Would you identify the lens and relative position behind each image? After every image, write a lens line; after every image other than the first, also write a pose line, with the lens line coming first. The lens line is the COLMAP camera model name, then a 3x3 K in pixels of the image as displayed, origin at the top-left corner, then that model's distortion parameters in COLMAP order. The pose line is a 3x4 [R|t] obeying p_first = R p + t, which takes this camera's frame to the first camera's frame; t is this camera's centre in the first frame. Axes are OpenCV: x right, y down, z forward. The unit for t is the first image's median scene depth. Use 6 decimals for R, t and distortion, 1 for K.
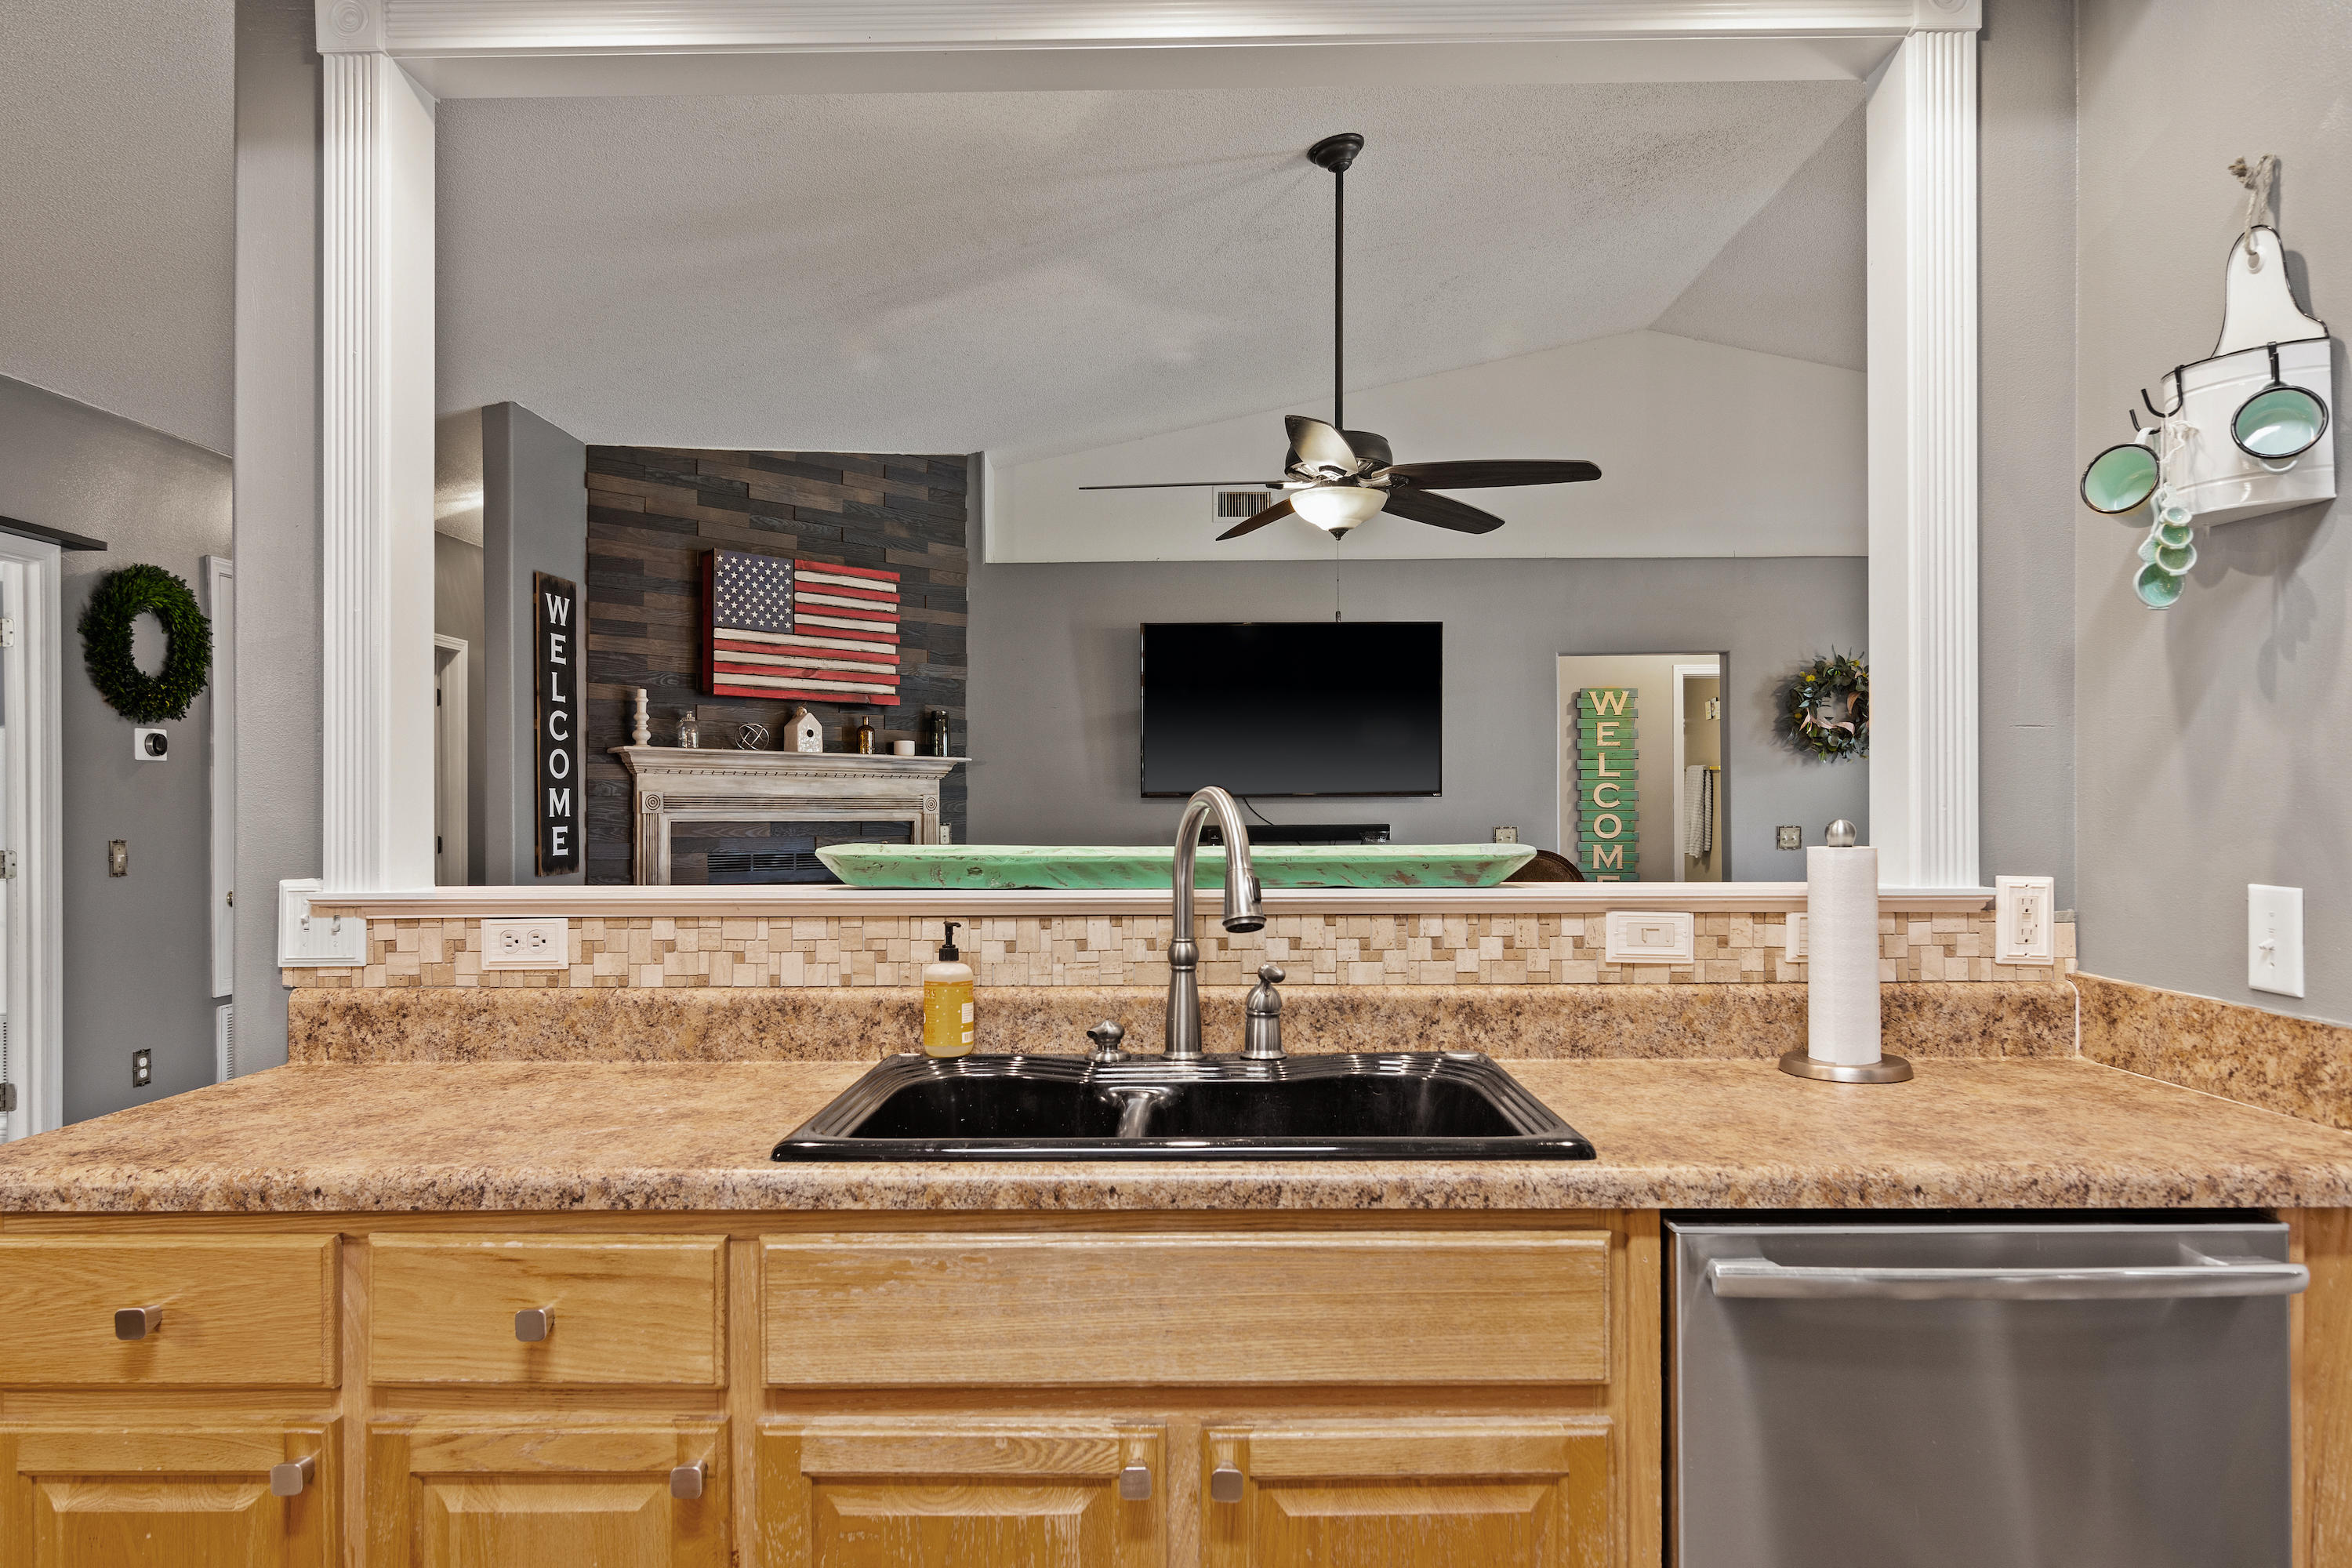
lens RADIAL K [[1427.3, 0, 1169.8], [0, 1427.3, 804.7], [0, 0, 1]] dist [-0.007732, 0.006308]
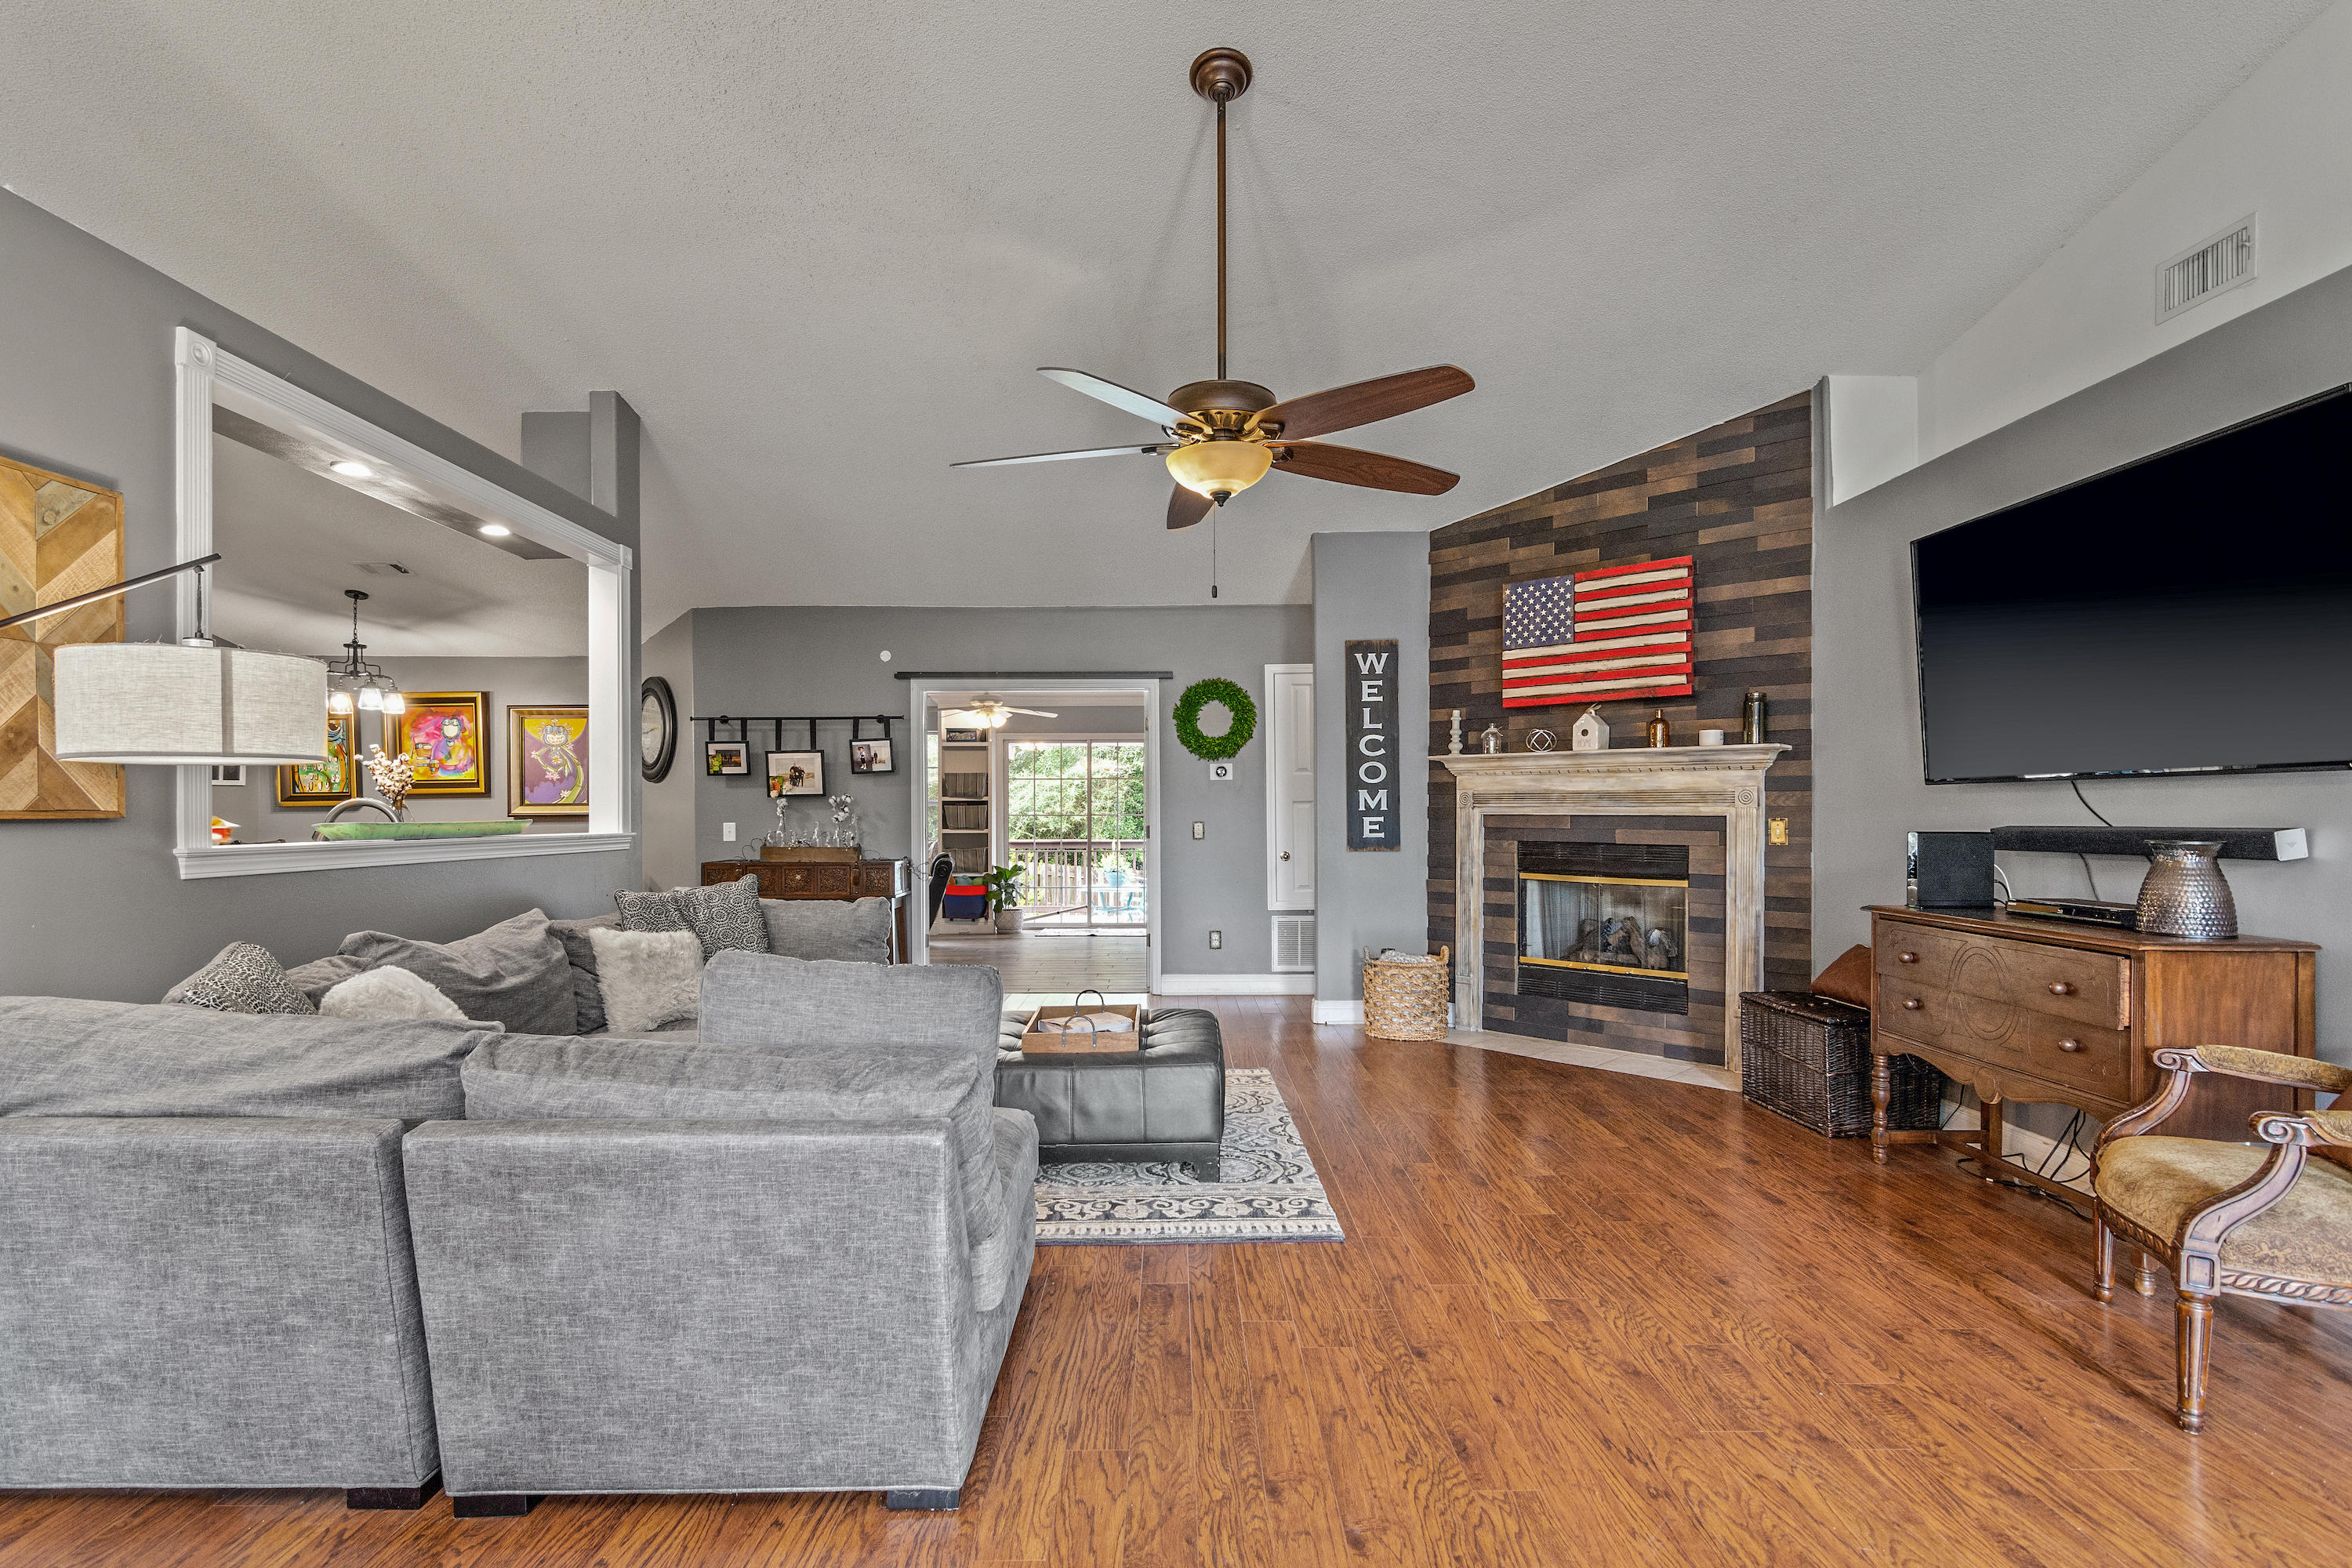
lens RADIAL K [[1128.7, 0, 1181.9], [0, 1128.7, 815.0], [0, 0, 1]] dist [-0.005607, 0.001831]
pose [[0.019535, 0.005070, -0.999796, 0.840983], [0.006534, 0.999965, 0.005198, 0.007899], [0.999788, -0.006634, 0.019501, 0.969266]]
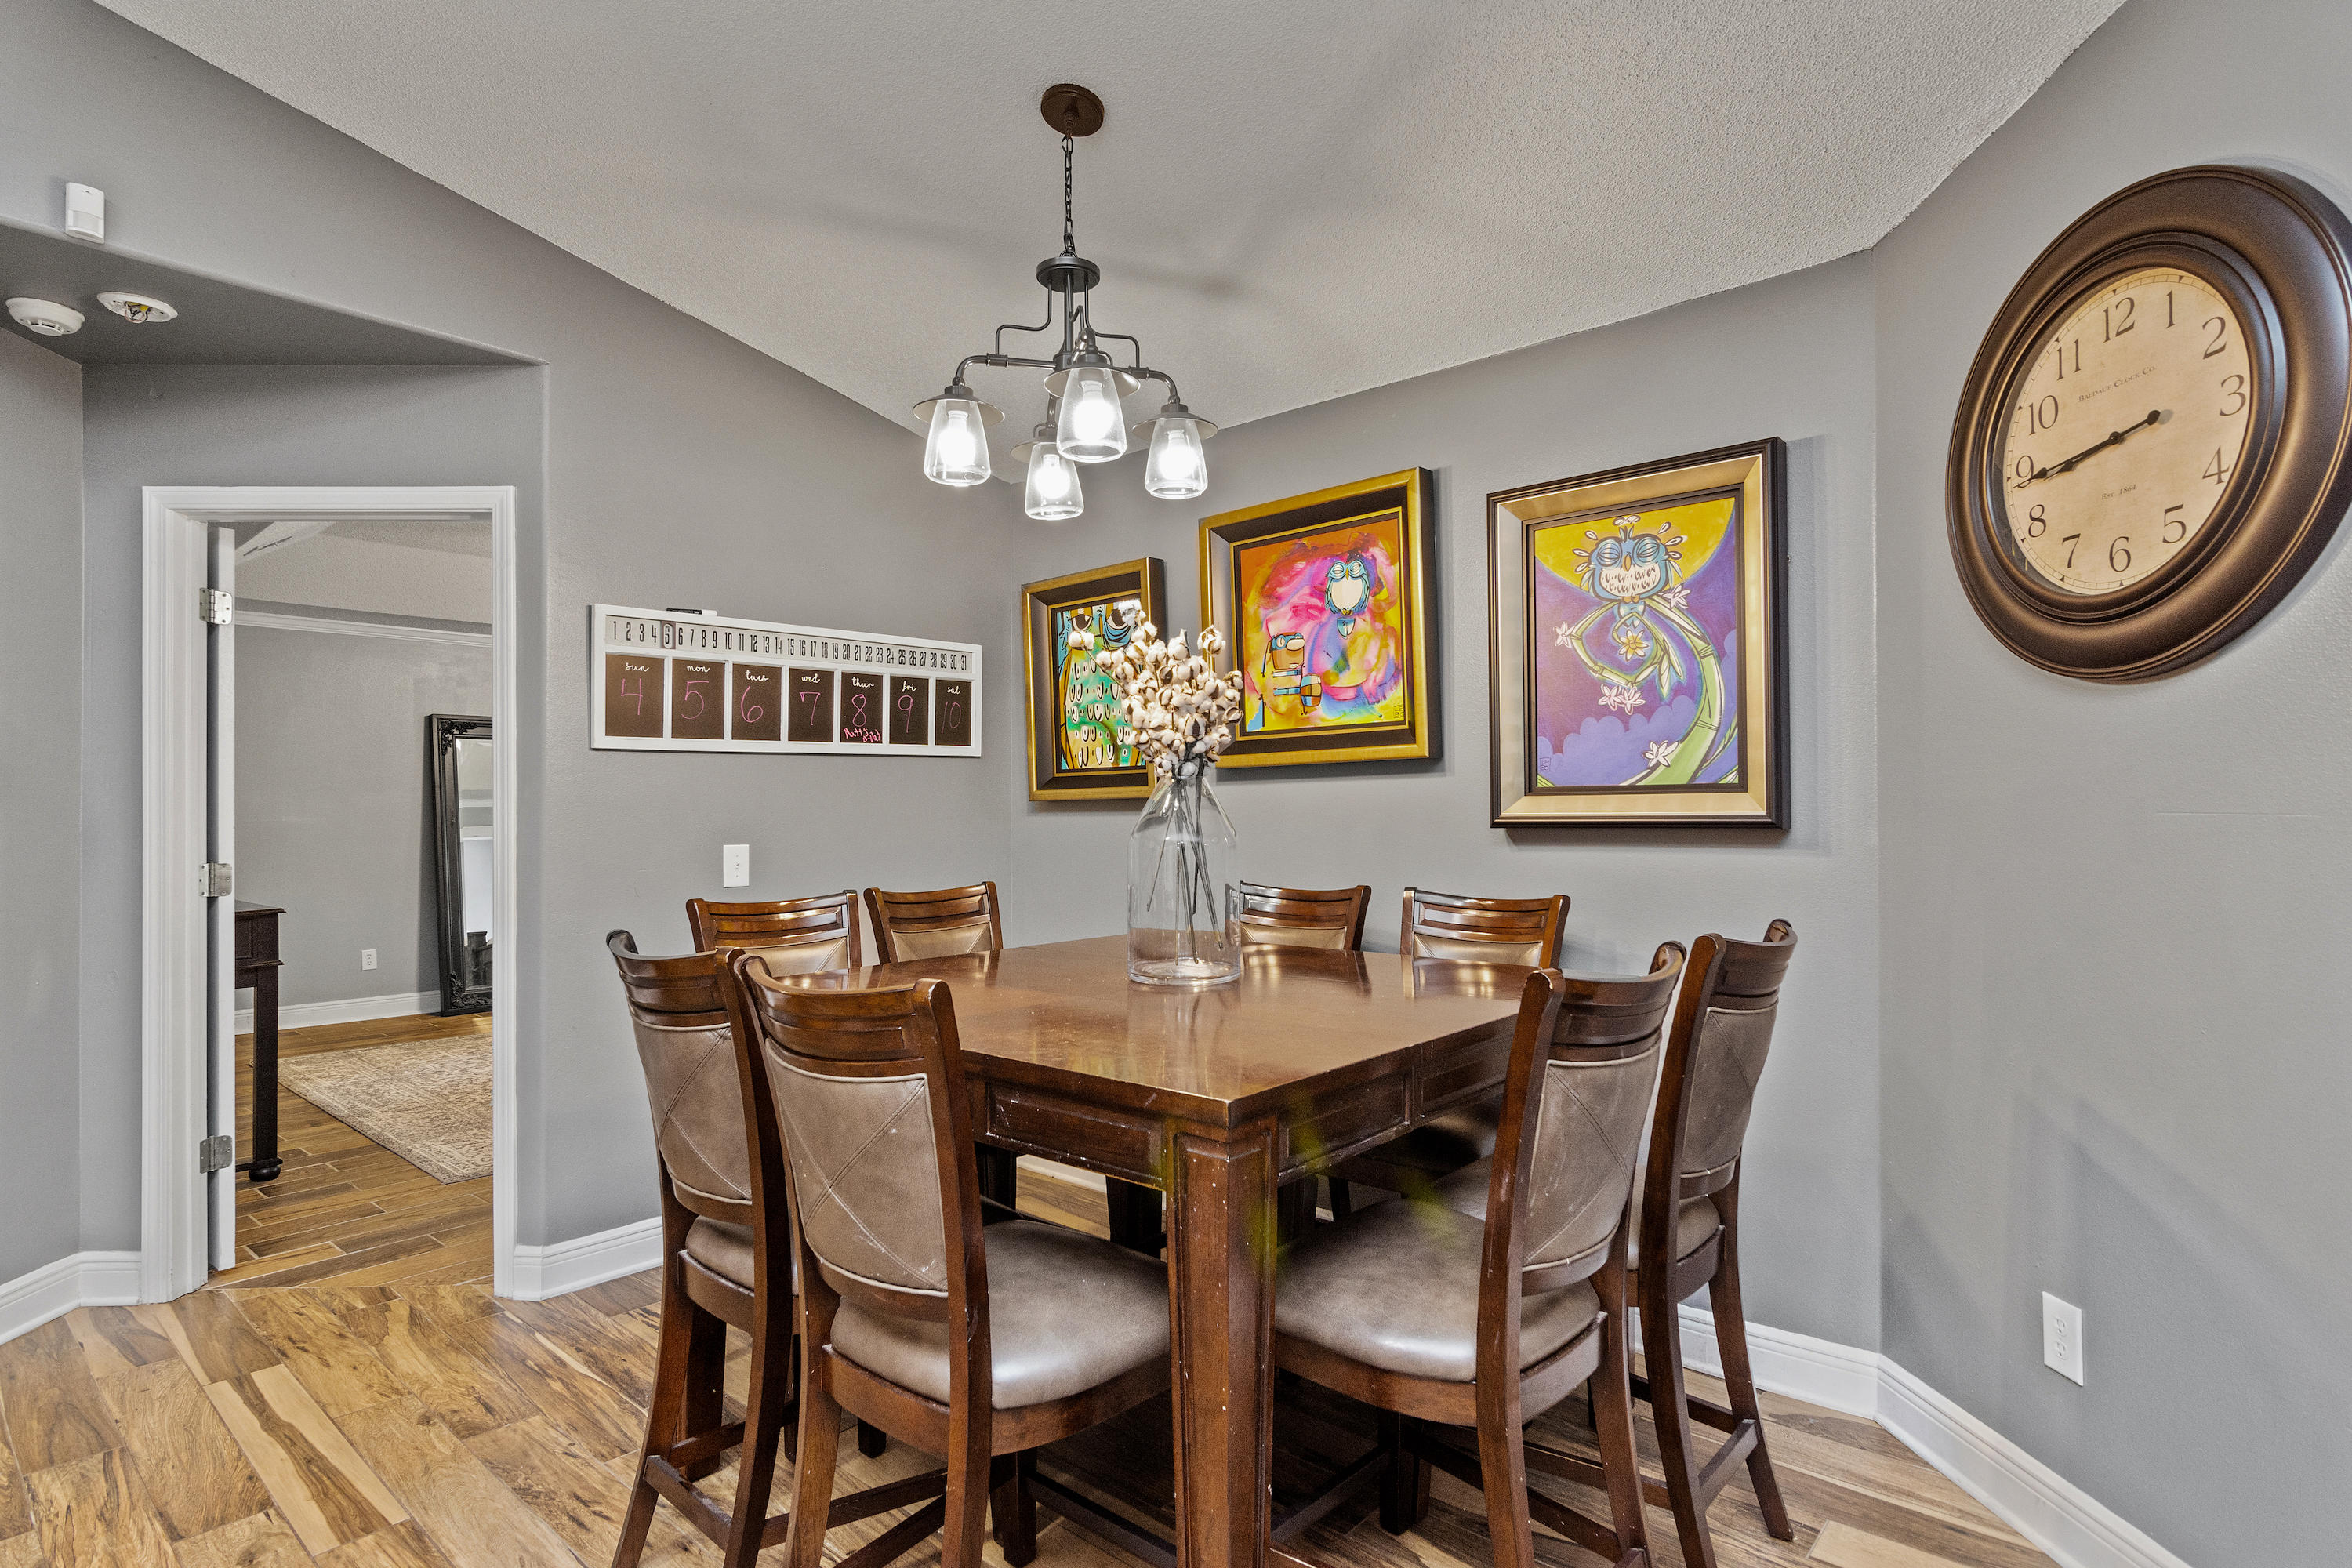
lens RADIAL K [[1191.3, 0, 1173.2], [0, 1191.3, 794.5], [0, 0, 1]] dist [0.000596, -0.000099]
pose [[-0.657165, -0.004705, -0.753732, -0.366234], [0.008830, 0.999864, -0.013940, 0.002828], [0.753695, -0.015816, -0.657034, 0.231886]]
